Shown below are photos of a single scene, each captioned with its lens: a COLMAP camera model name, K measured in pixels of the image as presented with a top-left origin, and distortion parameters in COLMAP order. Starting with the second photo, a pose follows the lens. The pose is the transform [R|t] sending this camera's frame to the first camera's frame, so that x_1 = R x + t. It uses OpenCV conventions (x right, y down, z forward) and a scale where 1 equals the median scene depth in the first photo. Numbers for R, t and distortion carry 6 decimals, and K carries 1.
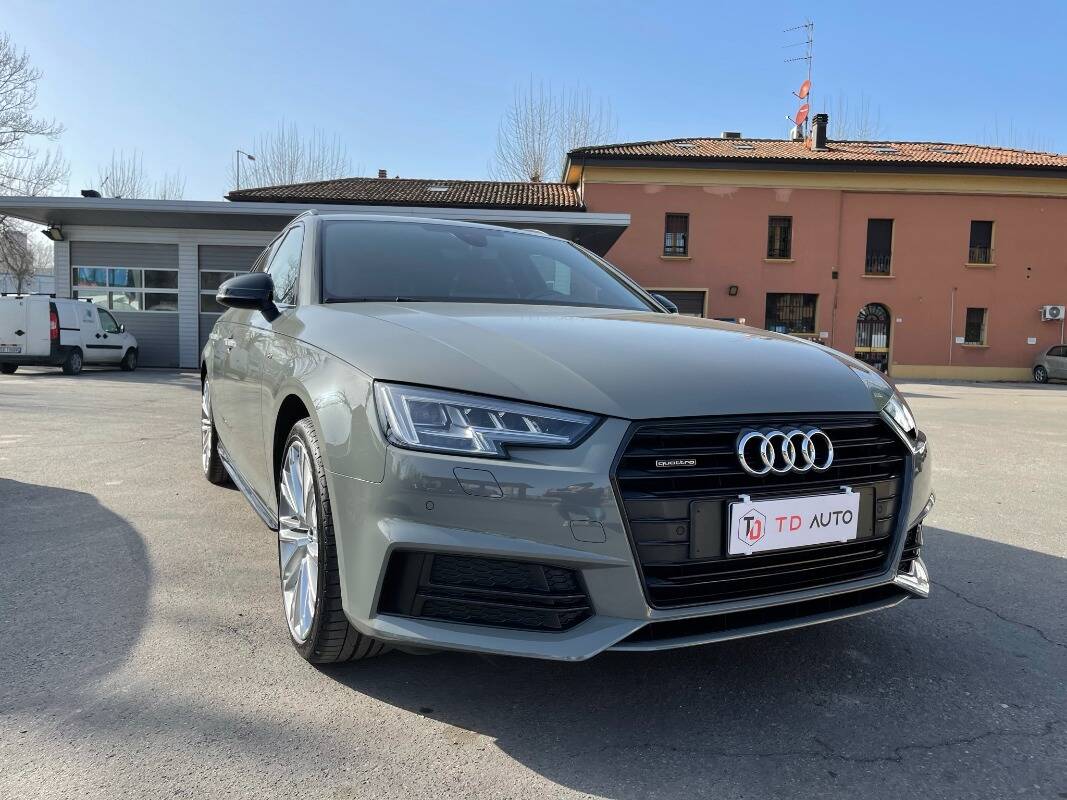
lens RADIAL K [[794.5, 0, 532.9], [0, 794.5, 409.0], [0, 0, 1]] dist [0.057840, -0.078894]
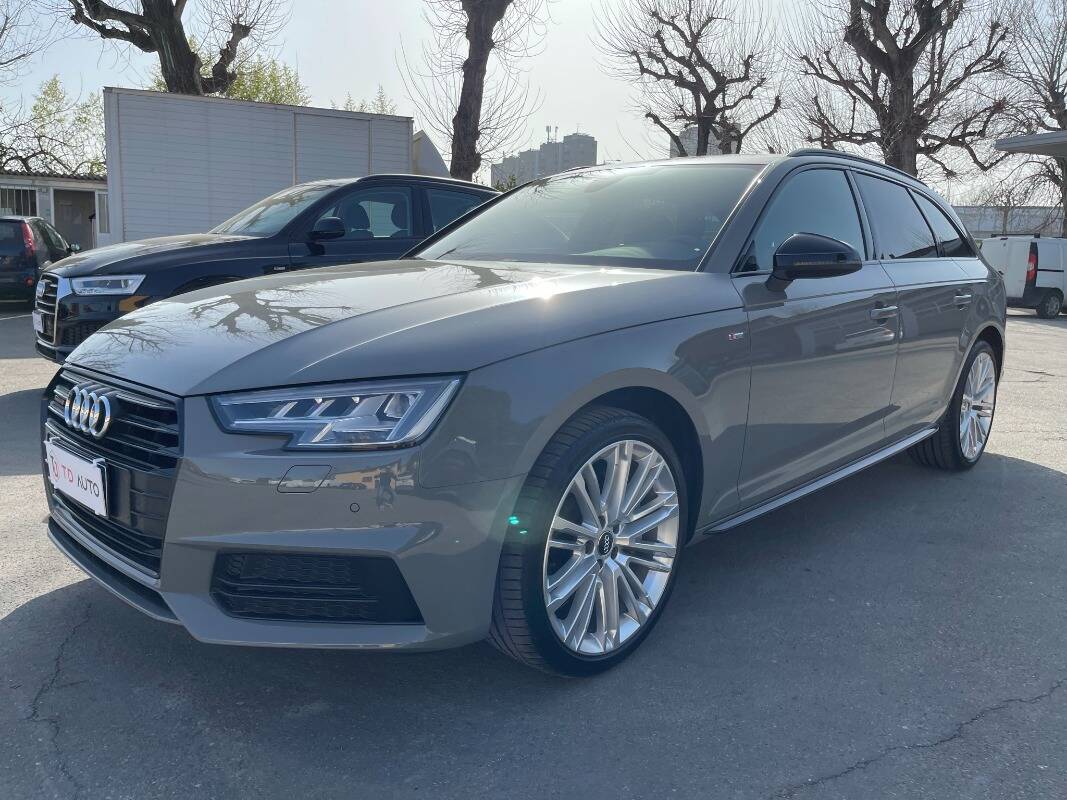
lens RADIAL K [[794.5, 0, 525.1], [0, 794.5, 400.5], [0, 0, 1]] dist [0.057840, -0.078894]
pose [[0.341716, 0.148905, -0.927932, 0.774888], [-0.089013, 0.988058, 0.125774, -0.075171], [0.935579, 0.039619, 0.350889, 0.604856]]
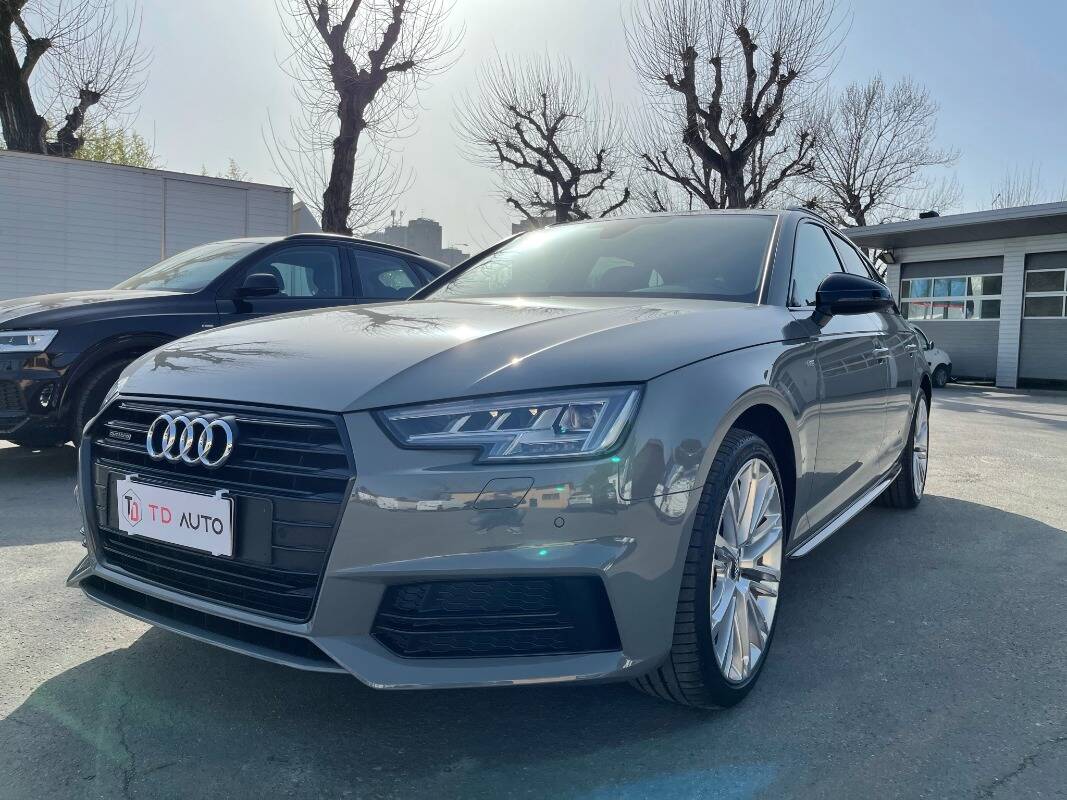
lens RADIAL K [[794.5, 0, 536.6], [0, 794.5, 392.4], [0, 0, 1]] dist [0.057840, -0.078894]
pose [[0.520883, 0.043792, -0.852504, 0.680855], [-0.081145, 0.996701, 0.001619, -0.018412], [0.849763, 0.068333, 0.522718, 0.442393]]
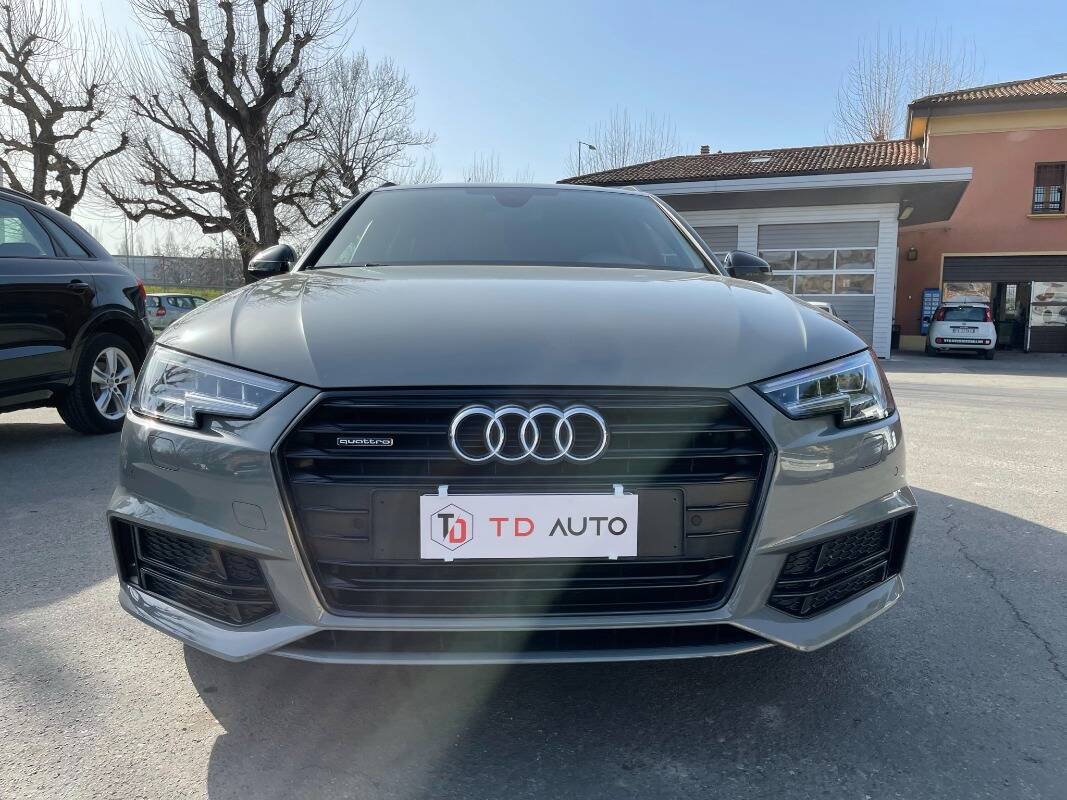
lens RADIAL K [[794.5, 0, 541.2], [0, 794.5, 407.3], [0, 0, 1]] dist [0.057840, -0.078894]
pose [[0.918863, 0.030953, -0.393362, 0.327094], [-0.022078, 0.999390, 0.027069, 0.002857], [0.393960, -0.016188, 0.918985, 0.153383]]
